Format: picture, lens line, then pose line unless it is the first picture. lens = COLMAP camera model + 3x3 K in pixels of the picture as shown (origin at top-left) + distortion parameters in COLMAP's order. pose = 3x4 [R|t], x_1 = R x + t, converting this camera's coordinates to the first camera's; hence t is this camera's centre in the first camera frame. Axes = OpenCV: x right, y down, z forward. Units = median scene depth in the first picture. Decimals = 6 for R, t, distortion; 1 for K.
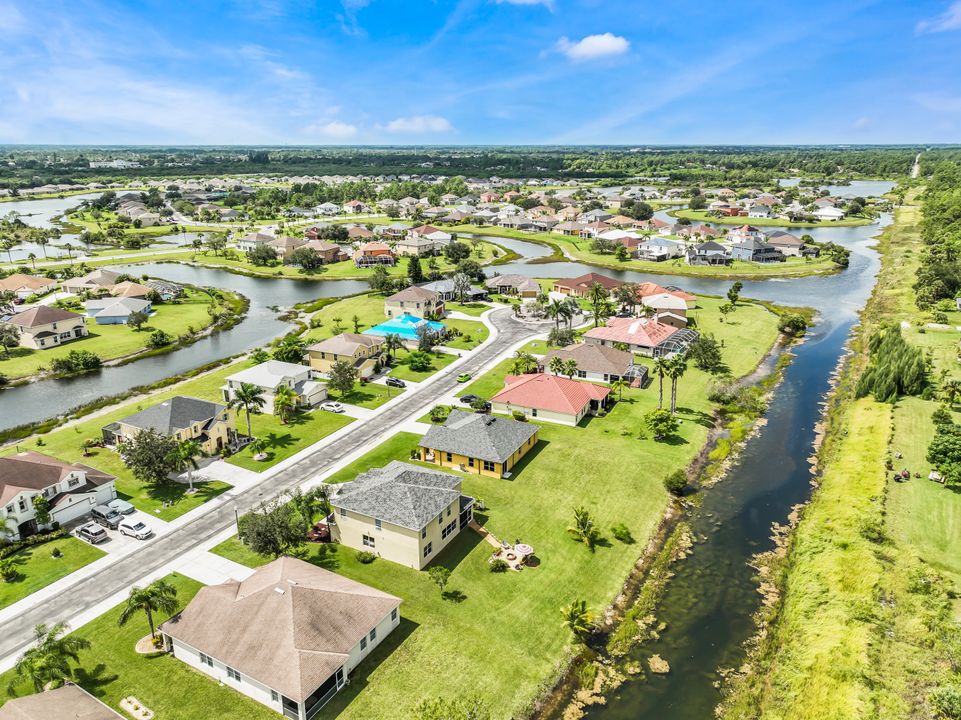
lens RADIAL K [[677.9, 0, 482.9], [0, 677.9, 362.8], [0, 0, 1]] dist [0.008304, 0.010994]
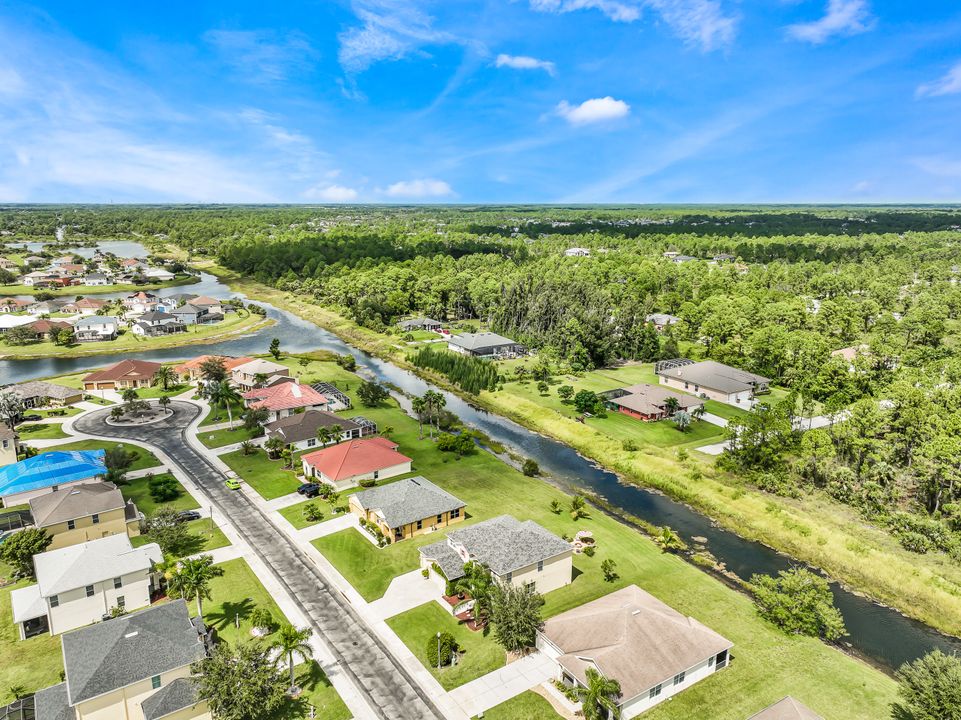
lens RADIAL K [[677.9, 0, 482.9], [0, 677.9, 362.8], [0, 0, 1]] dist [0.008304, 0.010994]
pose [[0.463455, -0.201261, 0.862962, -1.029597], [0.270784, 0.959447, 0.078338, -0.187206], [-0.843733, 0.197370, 0.499159, 0.417115]]
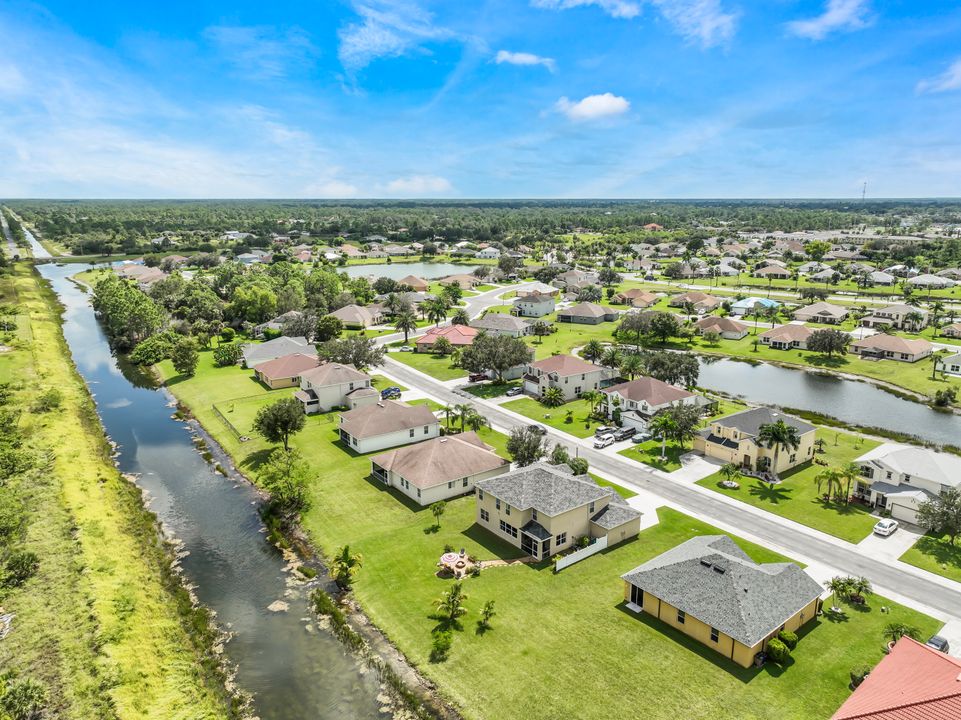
lens RADIAL K [[677.9, 0, 482.9], [0, 677.9, 362.8], [0, 0, 1]] dist [0.008304, 0.010994]
pose [[-0.407933, 0.218554, -0.886468, 0.809589], [-0.280304, 0.894058, 0.349414, -0.325026], [0.868919, 0.391018, -0.303454, 1.153407]]
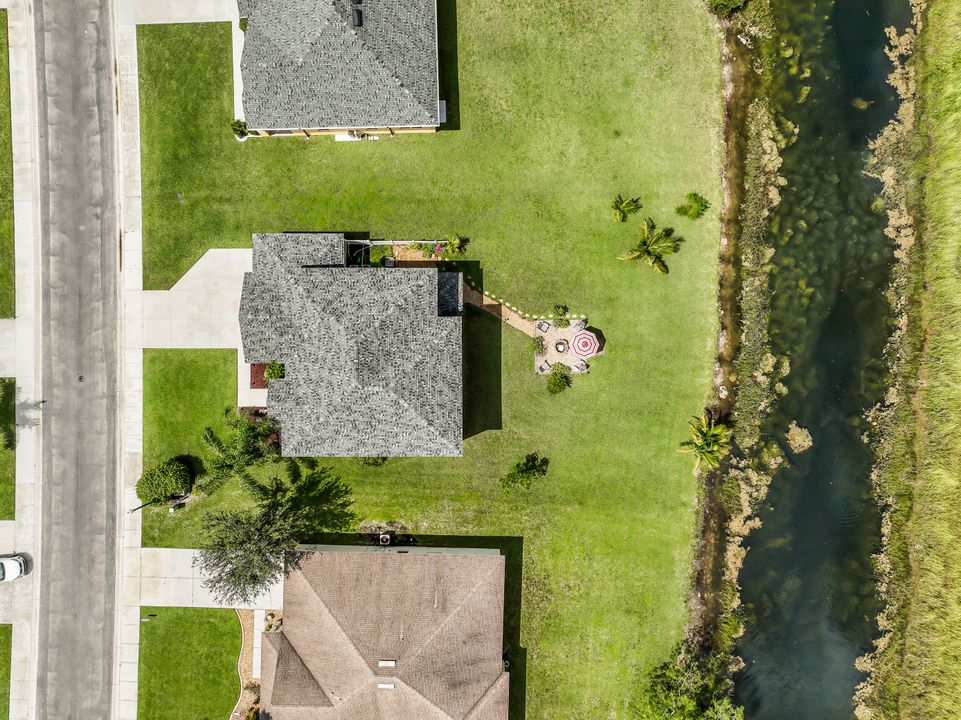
lens RADIAL K [[677.9, 0, 482.9], [0, 677.9, 362.8], [0, 0, 1]] dist [0.008304, 0.010994]
pose [[0.881882, -0.471448, 0.004614, -0.034920], [0.136111, 0.263952, 0.954884, -0.336673], [-0.451396, -0.841466, 0.296944, 0.780931]]
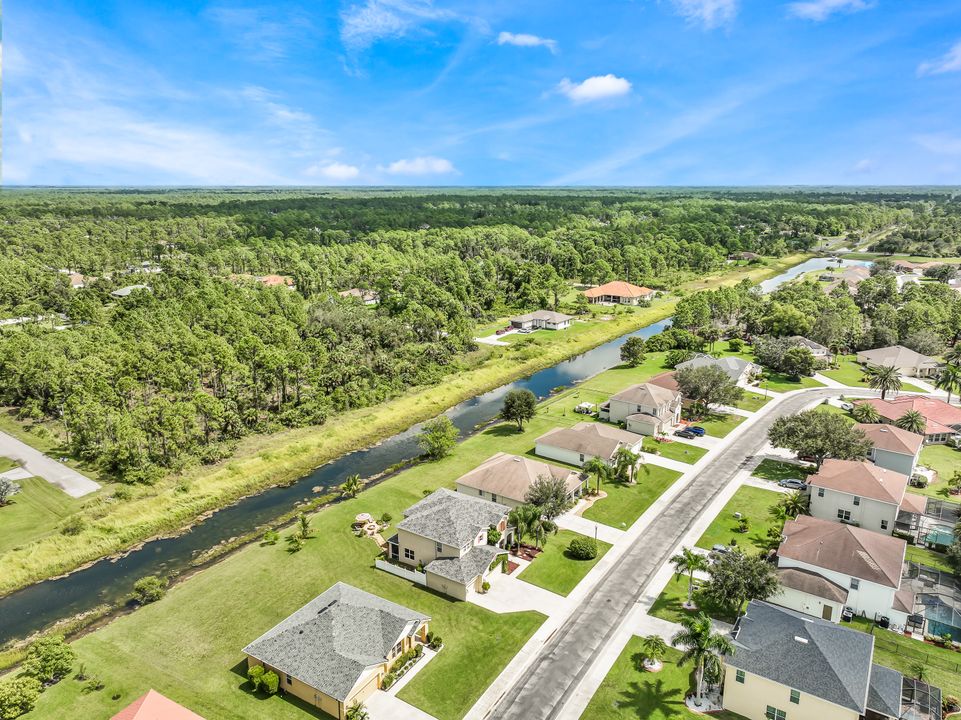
lens RADIAL K [[677.9, 0, 482.9], [0, 677.9, 362.8], [0, 0, 1]] dist [0.008304, 0.010994]
pose [[-0.996709, -0.020722, 0.078371, -0.251859], [0.024982, 0.841205, 0.540139, -0.639900], [-0.077119, 0.540319, -0.837919, 1.801050]]
